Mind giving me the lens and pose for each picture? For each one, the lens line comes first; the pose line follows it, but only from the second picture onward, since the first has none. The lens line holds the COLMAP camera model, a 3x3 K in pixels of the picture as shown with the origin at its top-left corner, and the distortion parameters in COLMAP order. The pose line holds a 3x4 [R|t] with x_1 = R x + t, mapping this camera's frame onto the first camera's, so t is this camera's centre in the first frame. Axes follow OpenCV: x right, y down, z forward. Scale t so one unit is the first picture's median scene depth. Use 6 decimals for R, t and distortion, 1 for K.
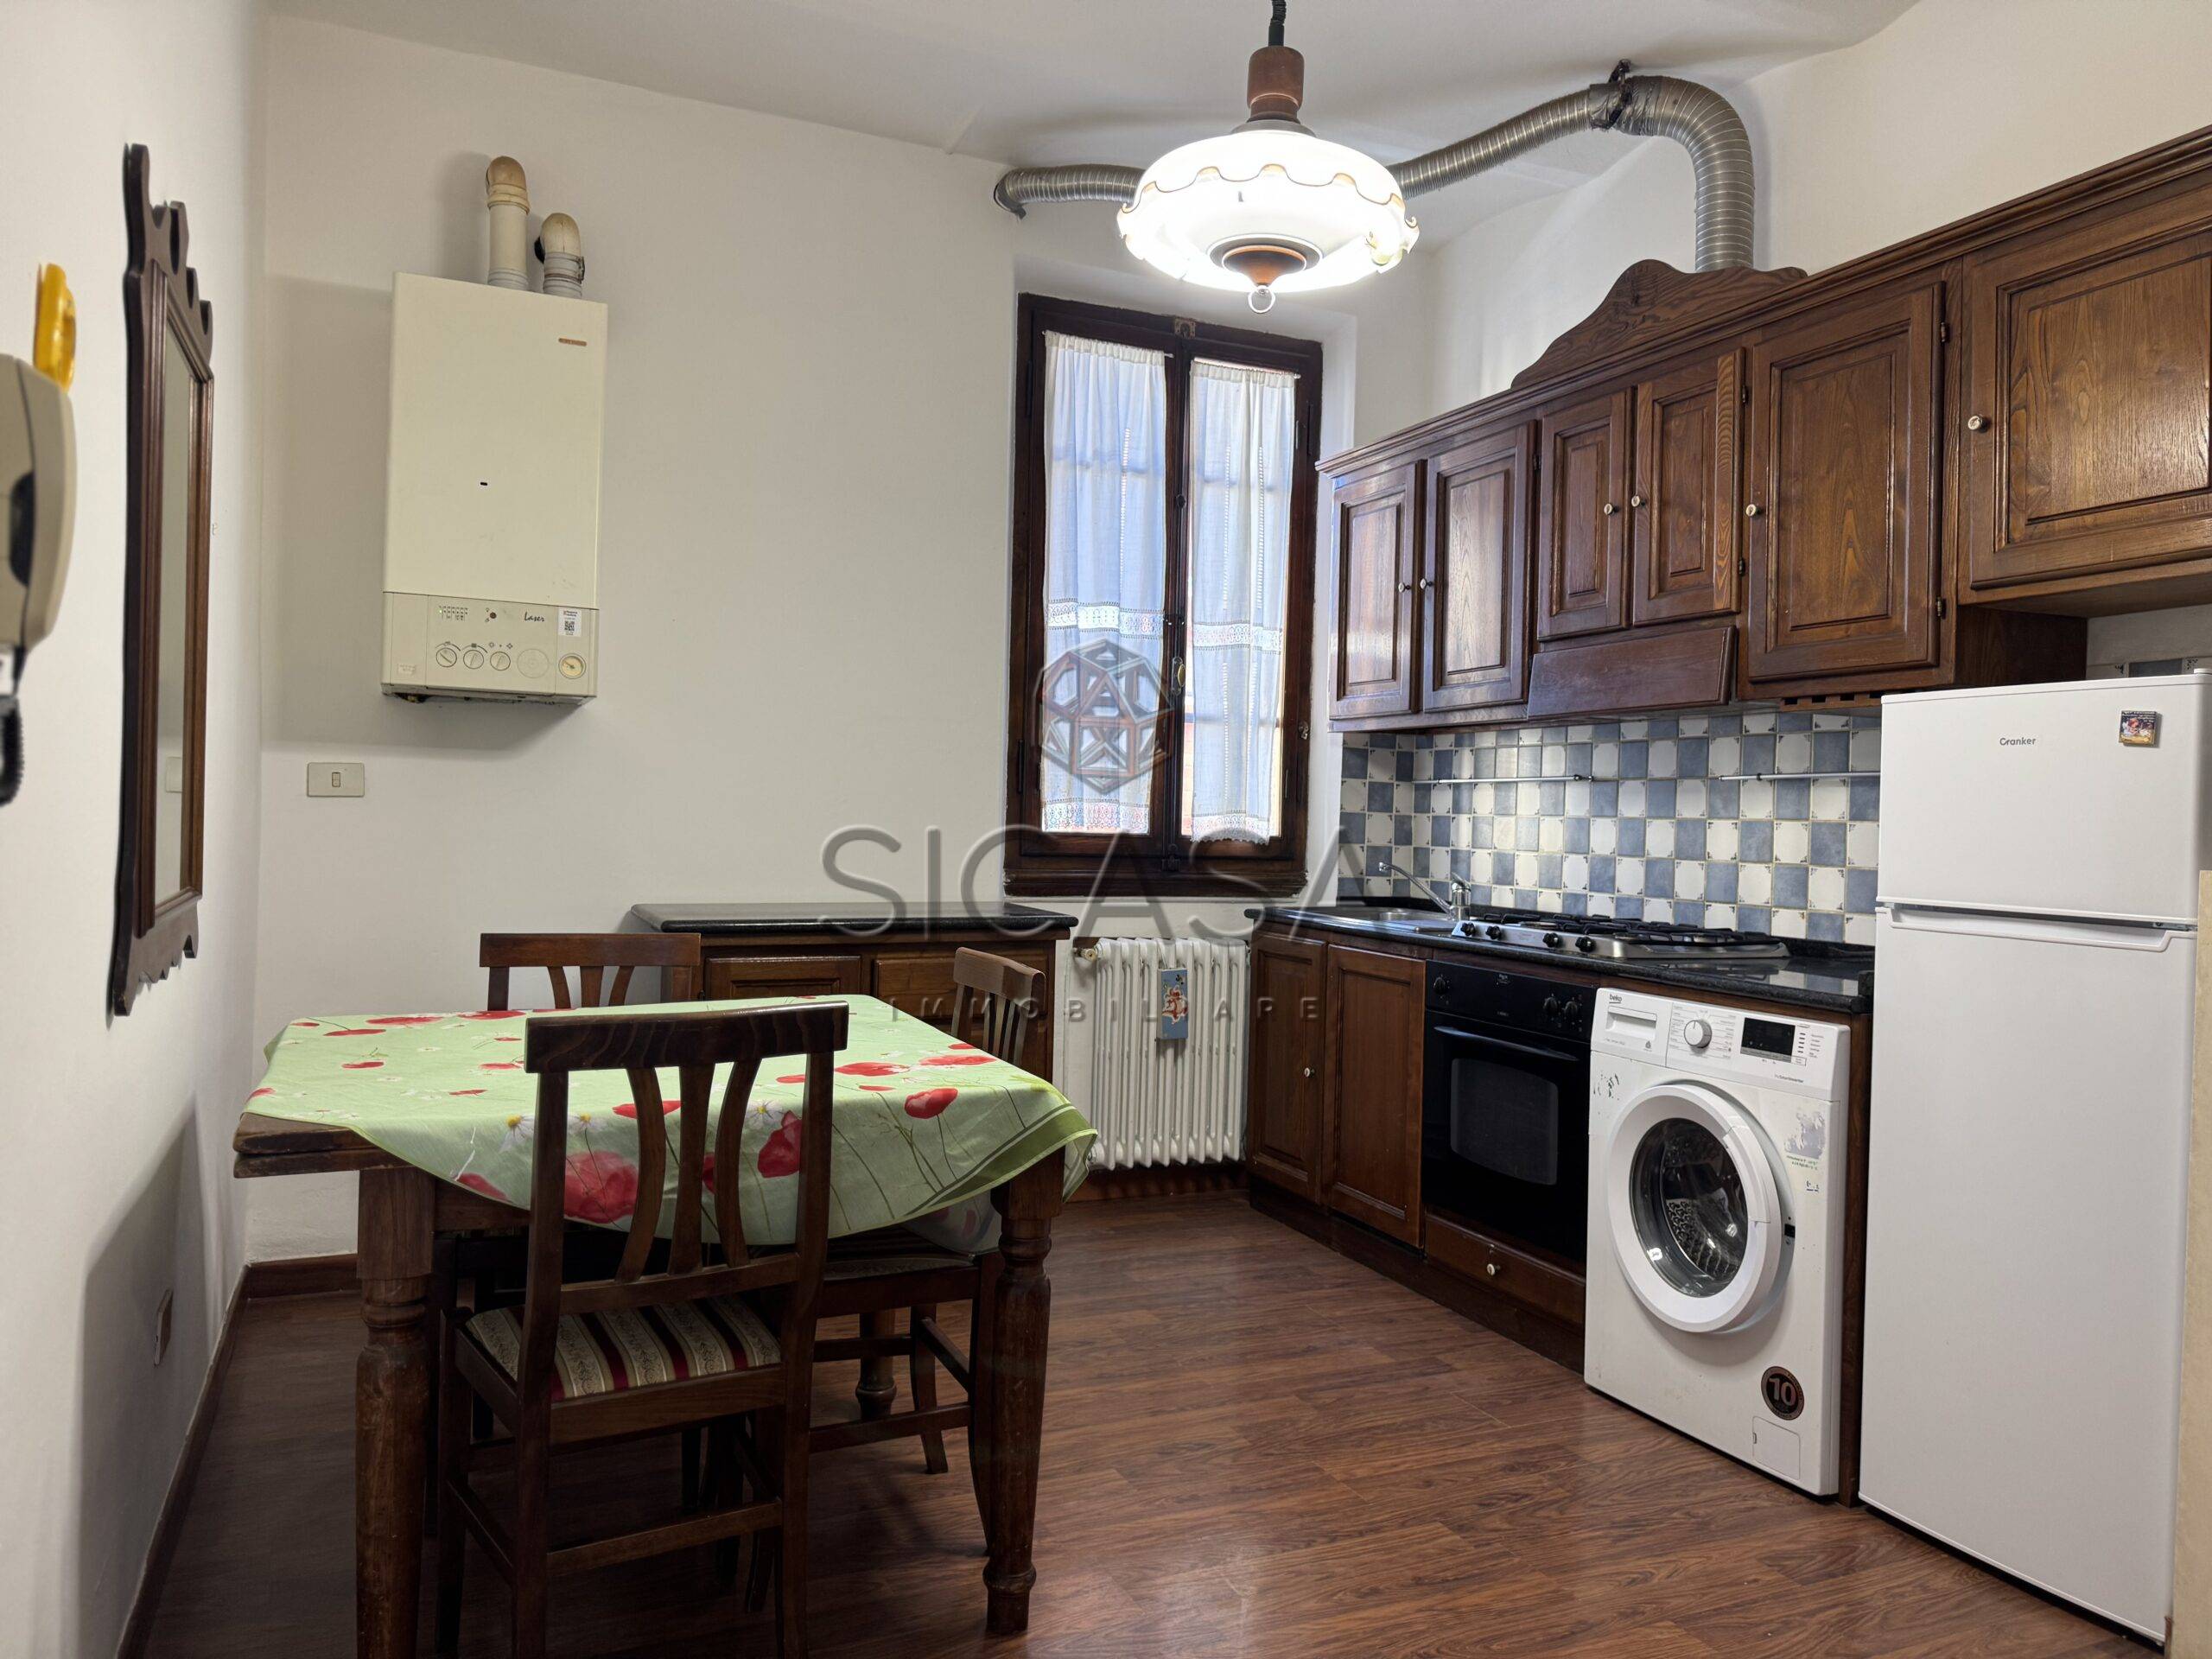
lens RADIAL K [[1555.8, 0, 1106.0], [0, 1555.8, 829.5], [0, 0, 1]] dist [0.037043, -0.042066]
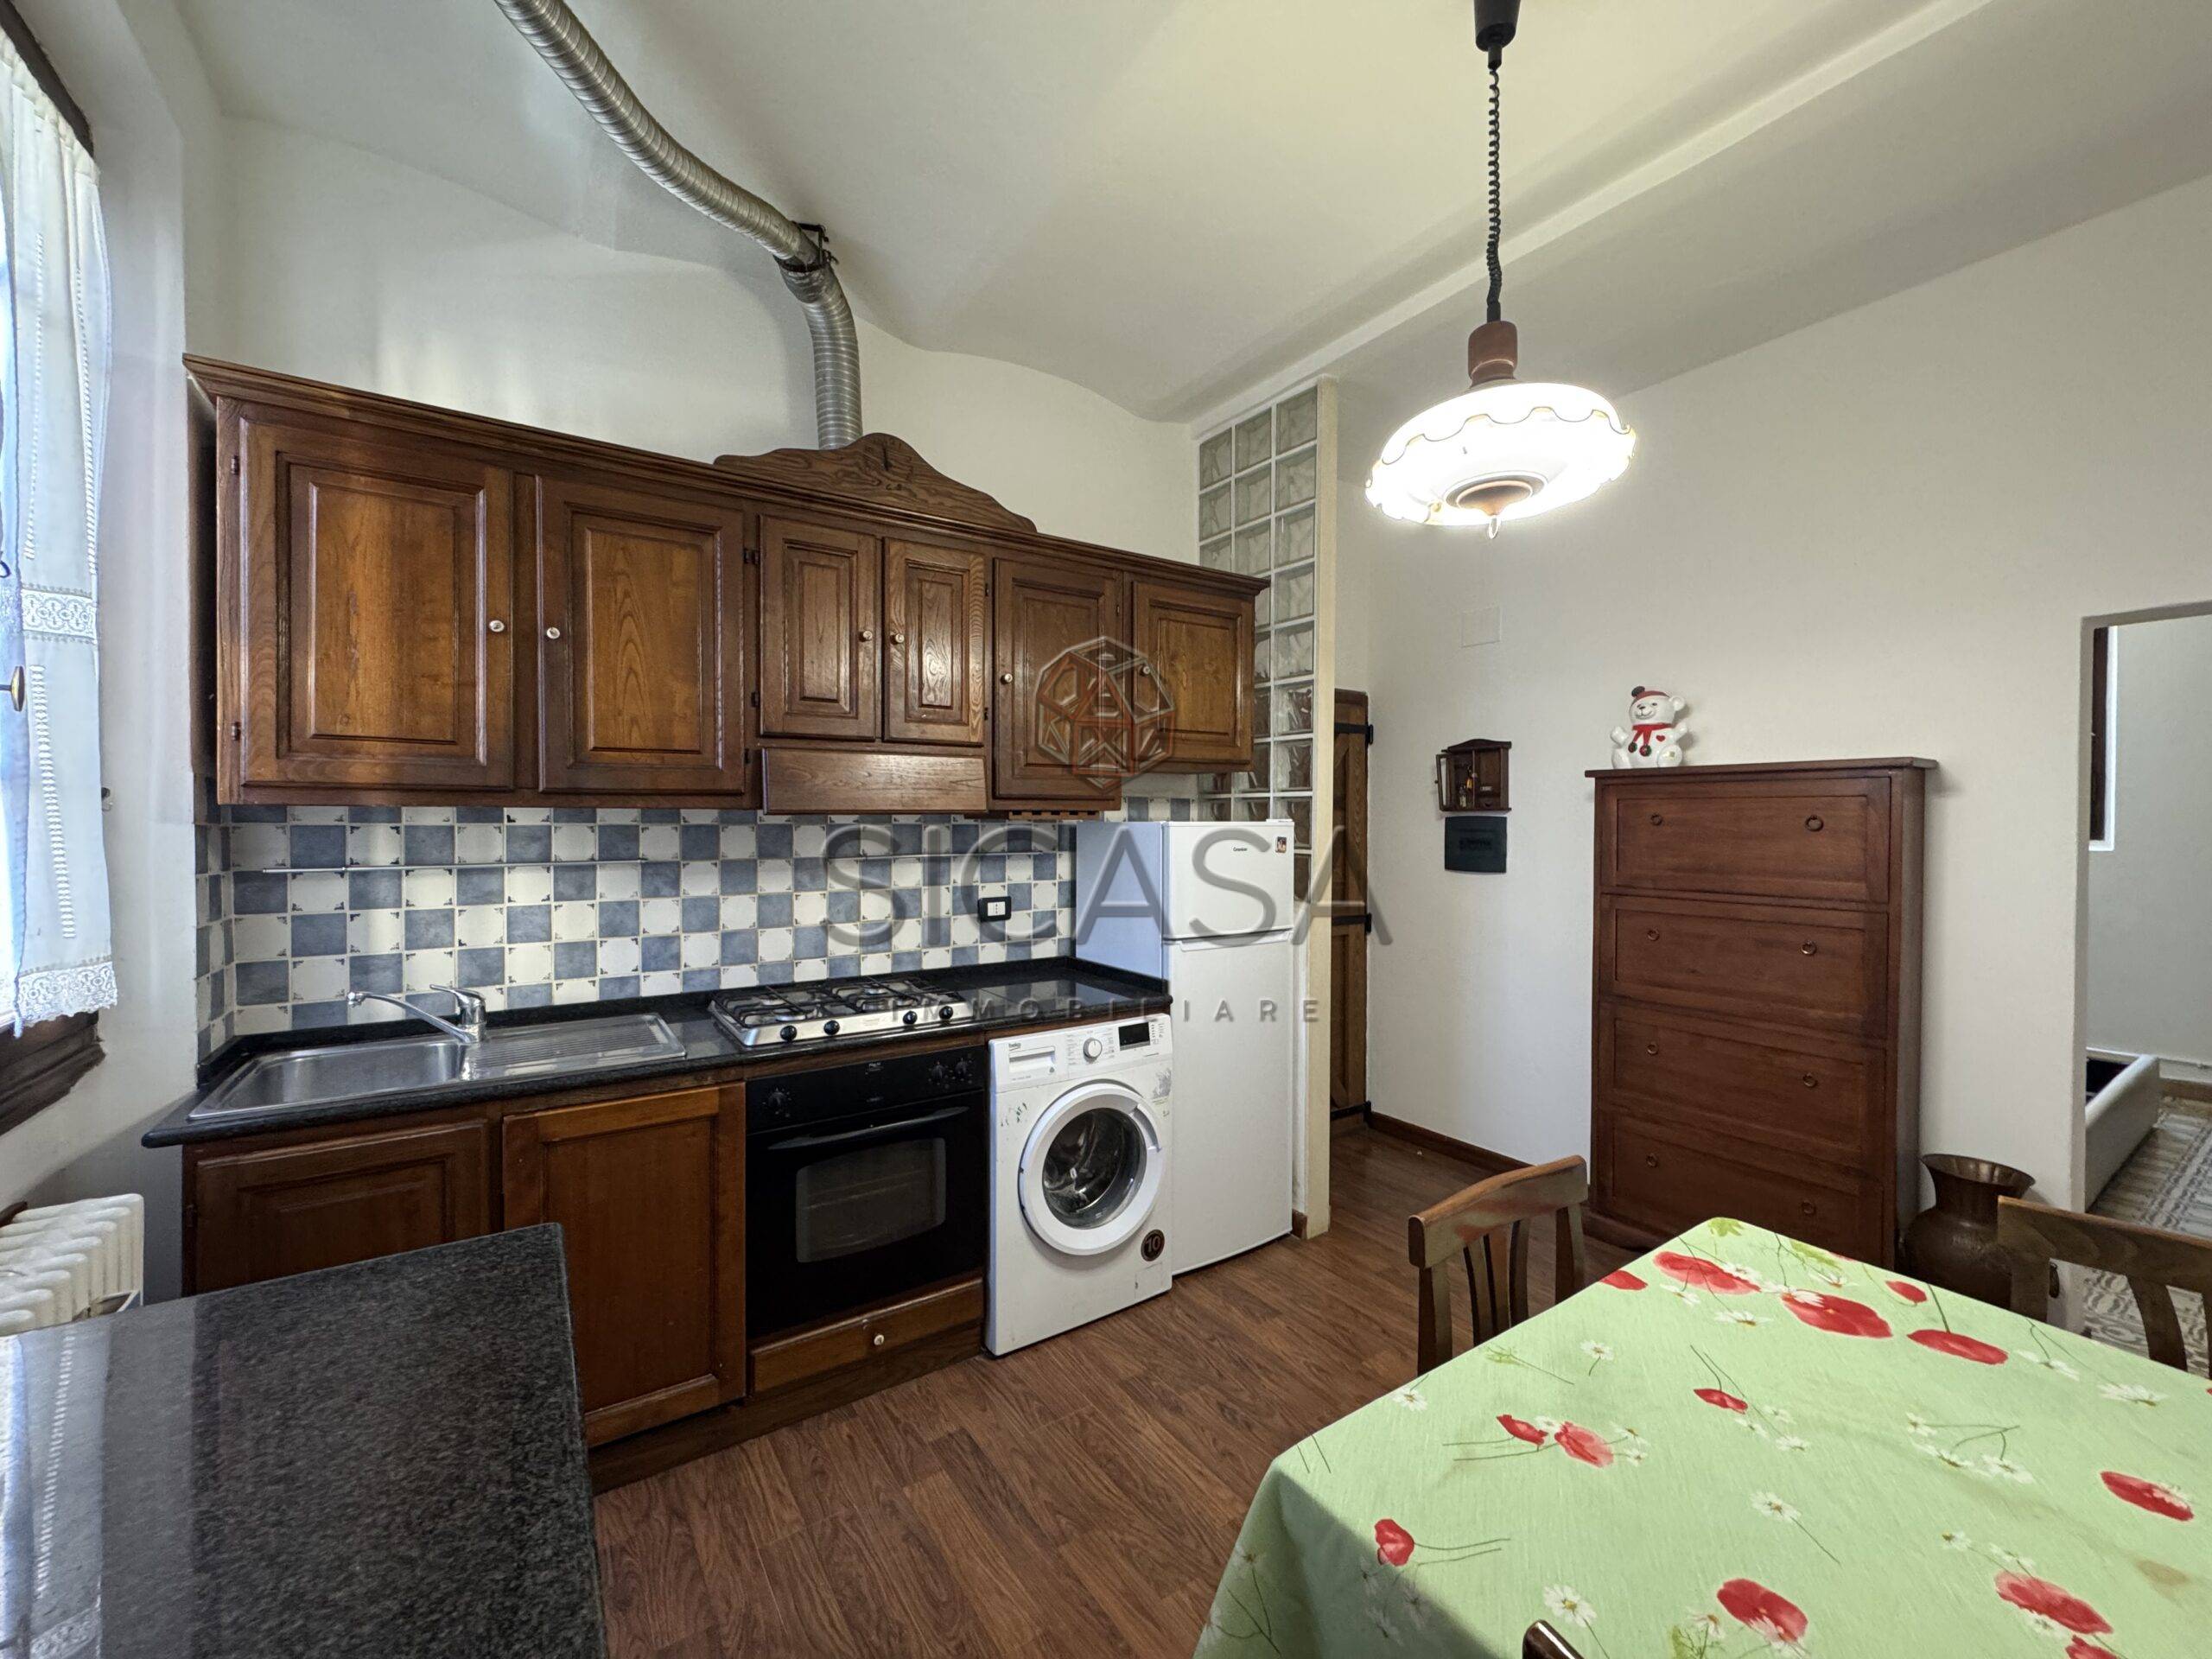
lens RADIAL K [[874.4, 0, 1105.6], [0, 874.4, 835.2], [0, 0, 1]] dist [0.000771, 0.000040]
pose [[-0.172144, -0.043781, 0.984098, -0.360338], [0.000976, 0.999004, 0.044615, -0.090079], [-0.985071, 0.008640, -0.171930, 0.975641]]
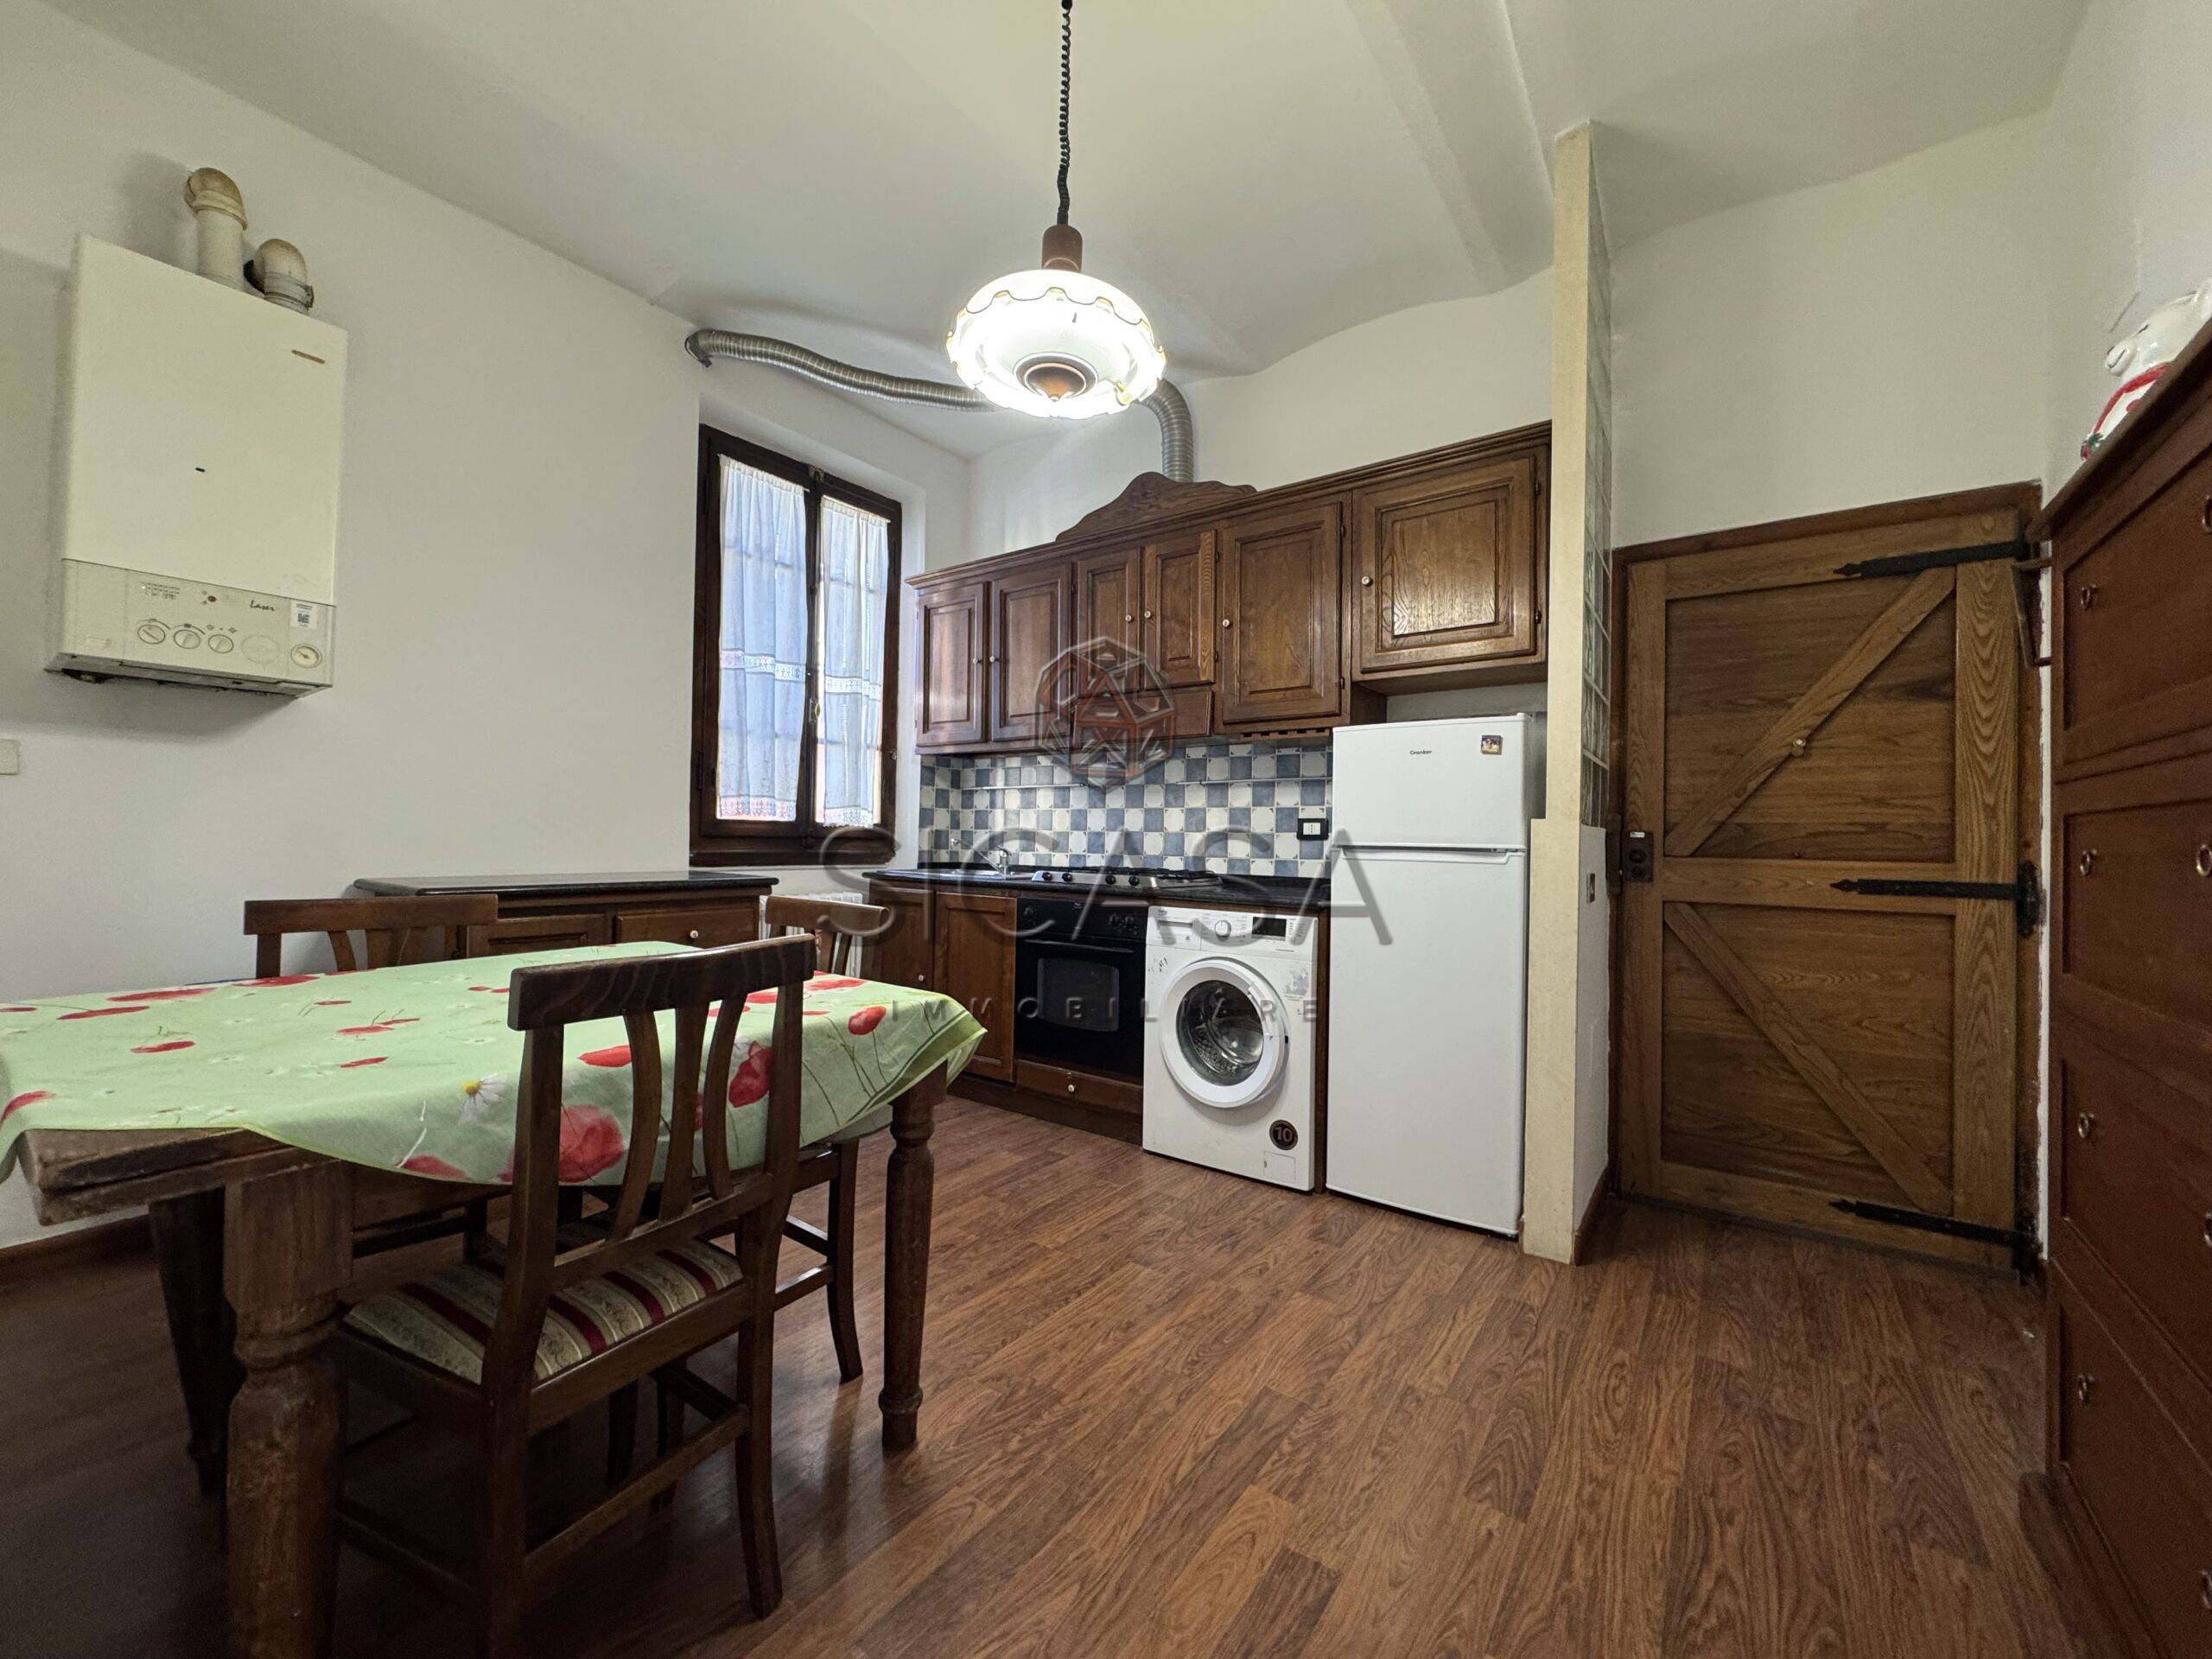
lens RADIAL K [[882.3, 0, 1106.0], [0, 882.3, 829.5], [0, 0, 1]] dist [-0.000496, 0.000595]
pose [[0.870704, -0.006236, 0.491769, -0.166175], [0.010450, 0.999928, -0.005823, 0.024937], [-0.491697, 0.010209, 0.870706, 0.205939]]
